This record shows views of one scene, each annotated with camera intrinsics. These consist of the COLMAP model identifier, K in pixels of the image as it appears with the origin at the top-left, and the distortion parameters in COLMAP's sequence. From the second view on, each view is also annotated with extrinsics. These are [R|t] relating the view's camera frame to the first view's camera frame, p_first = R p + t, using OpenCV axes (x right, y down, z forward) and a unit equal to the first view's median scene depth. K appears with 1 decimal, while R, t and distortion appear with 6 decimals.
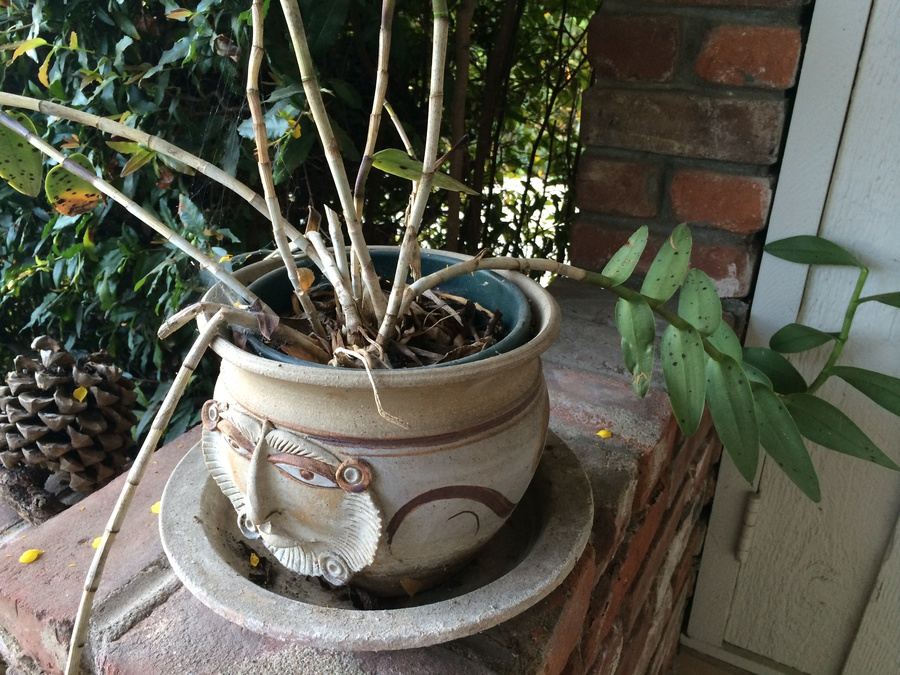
lens RADIAL K [[798.3, 0, 452.2], [0, 798.3, 333.6], [0, 0, 1]] dist [0.081263, -0.134286]
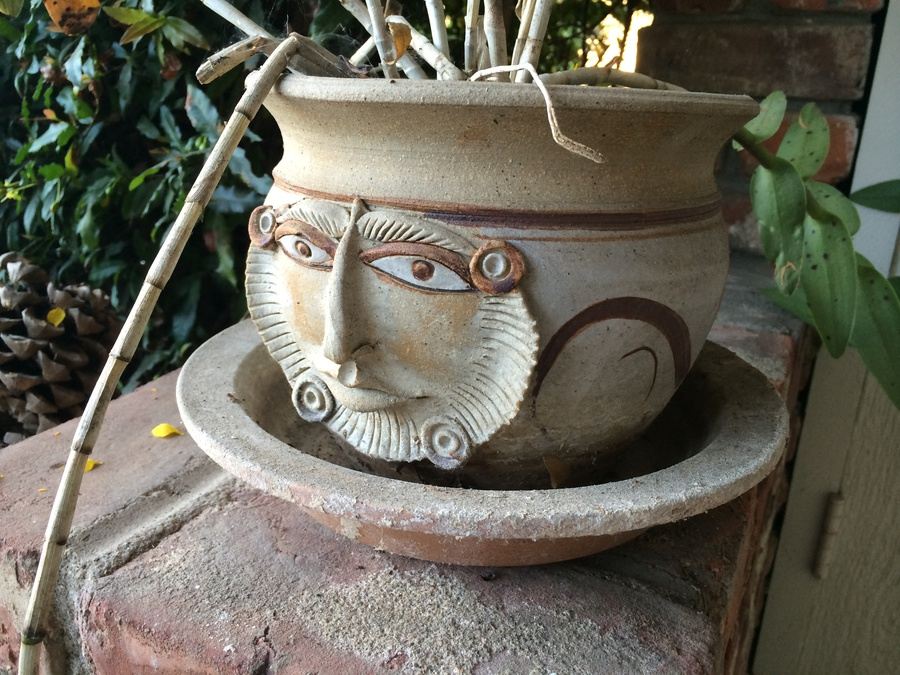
lens RADIAL K [[798.3, 0, 452.2], [0, 798.3, 333.6], [0, 0, 1]] dist [0.081263, -0.134286]
pose [[0.999180, -0.000403, 0.040488, -0.153549], [0.004676, 0.994408, -0.105498, 0.247766], [-0.040219, 0.105601, 0.993595, 0.294138]]
